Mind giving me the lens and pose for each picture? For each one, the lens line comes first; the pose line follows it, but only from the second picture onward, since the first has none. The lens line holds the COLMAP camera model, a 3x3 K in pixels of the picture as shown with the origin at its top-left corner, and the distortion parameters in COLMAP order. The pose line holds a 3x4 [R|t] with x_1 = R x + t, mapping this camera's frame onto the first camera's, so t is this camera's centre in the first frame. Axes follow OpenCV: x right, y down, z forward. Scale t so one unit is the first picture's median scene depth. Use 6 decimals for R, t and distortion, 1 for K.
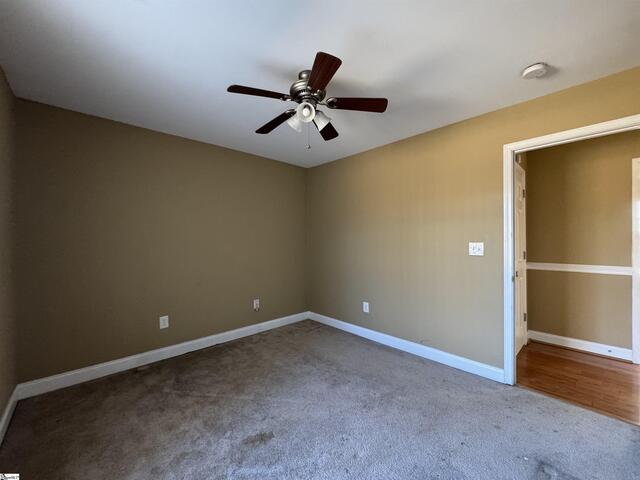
lens RADIAL K [[255.5, 0, 320.0], [0, 255.5, 240.0], [0, 0, 1]] dist [-0.000736, 0.000129]
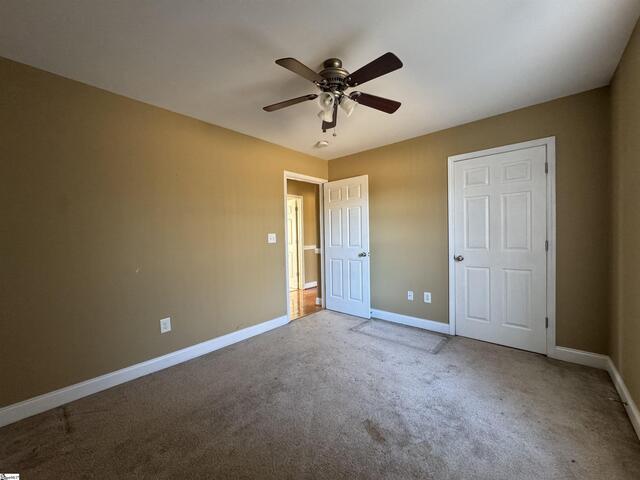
lens RADIAL K [[255.5, 0, 320.0], [0, 255.5, 240.0], [0, 0, 1]] dist [-0.000736, 0.000129]
pose [[-0.080671, -0.012320, 0.996665, -0.801411], [0.023753, 0.999616, 0.014279, 0.031048], [-0.996458, 0.024825, -0.080348, 0.862935]]
